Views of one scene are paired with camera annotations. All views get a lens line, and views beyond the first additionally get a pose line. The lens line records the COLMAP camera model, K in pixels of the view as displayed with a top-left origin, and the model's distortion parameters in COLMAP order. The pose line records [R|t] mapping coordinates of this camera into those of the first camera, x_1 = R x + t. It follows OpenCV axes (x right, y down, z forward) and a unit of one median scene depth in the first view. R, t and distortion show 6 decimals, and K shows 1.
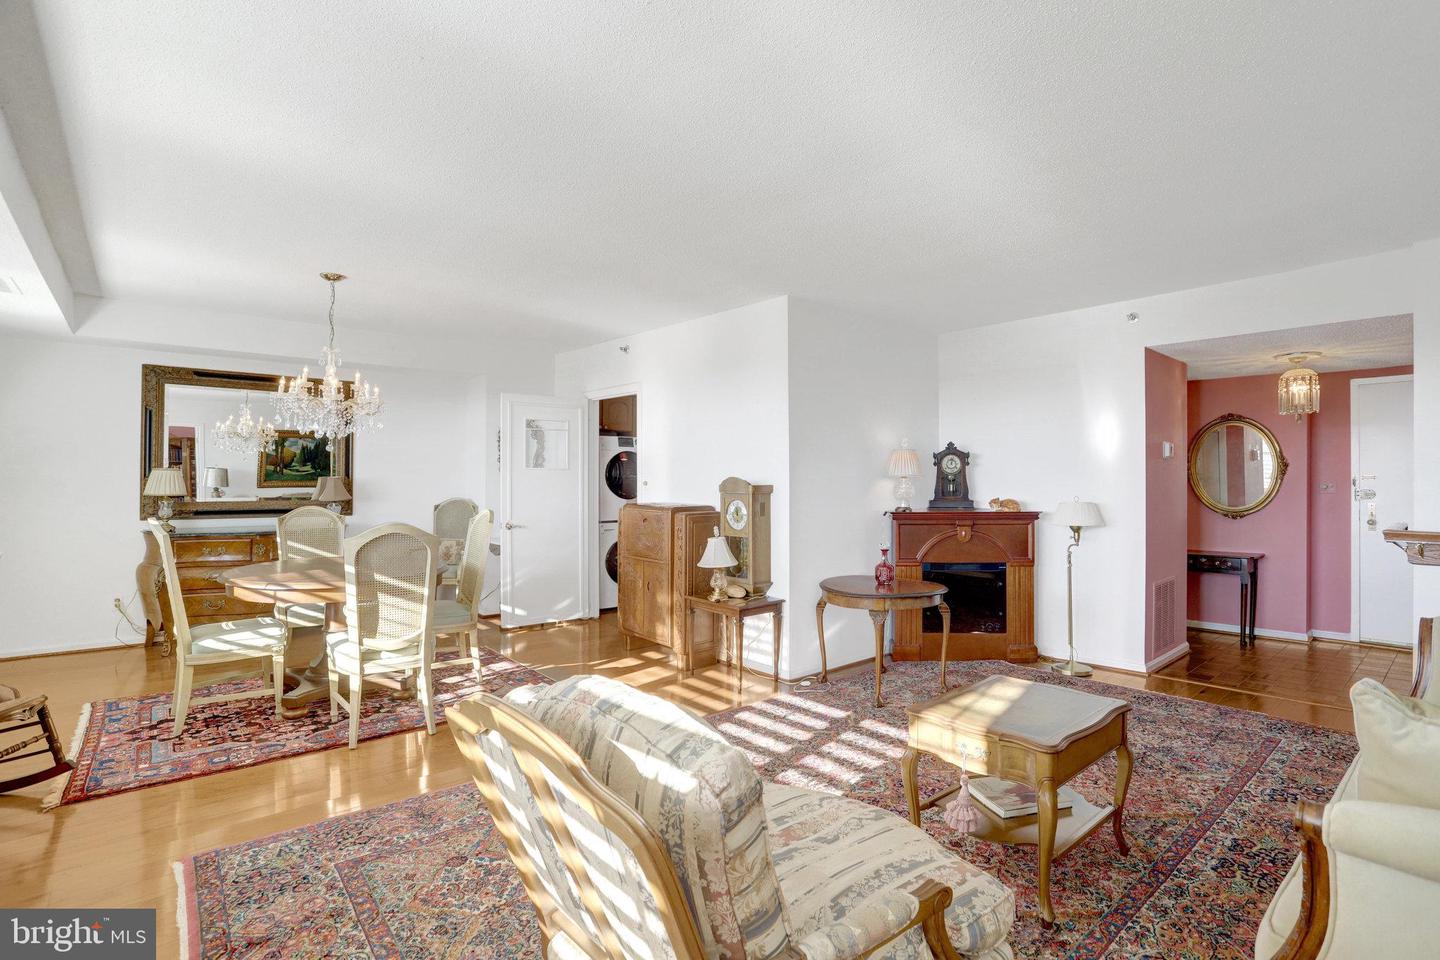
lens RADIAL K [[674.8, 0, 723.7], [0, 674.8, 487.8], [0, 0, 1]] dist [-0.035741, 0.020156]
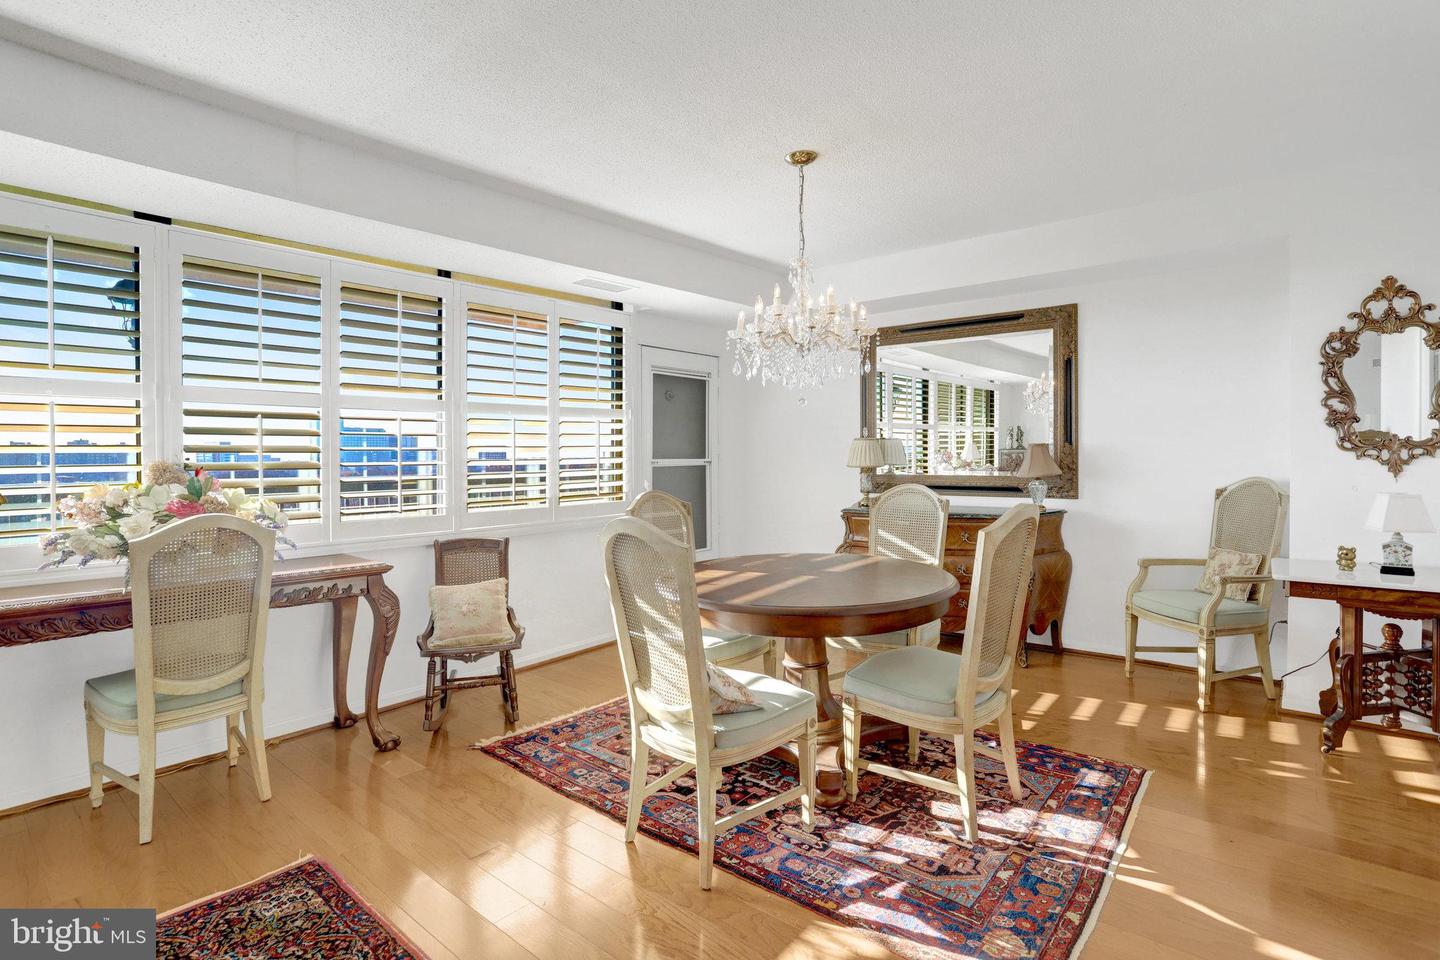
lens RADIAL K [[724.6, 0, 728.9], [0, 724.6, 448.1], [0, 0, 1]] dist [-0.049324, 0.038525]
pose [[0.160380, -0.005816, -0.987038, 0.208702], [0.006482, 0.999967, -0.004839, -0.017586], [0.987034, -0.005622, 0.160412, 0.963065]]
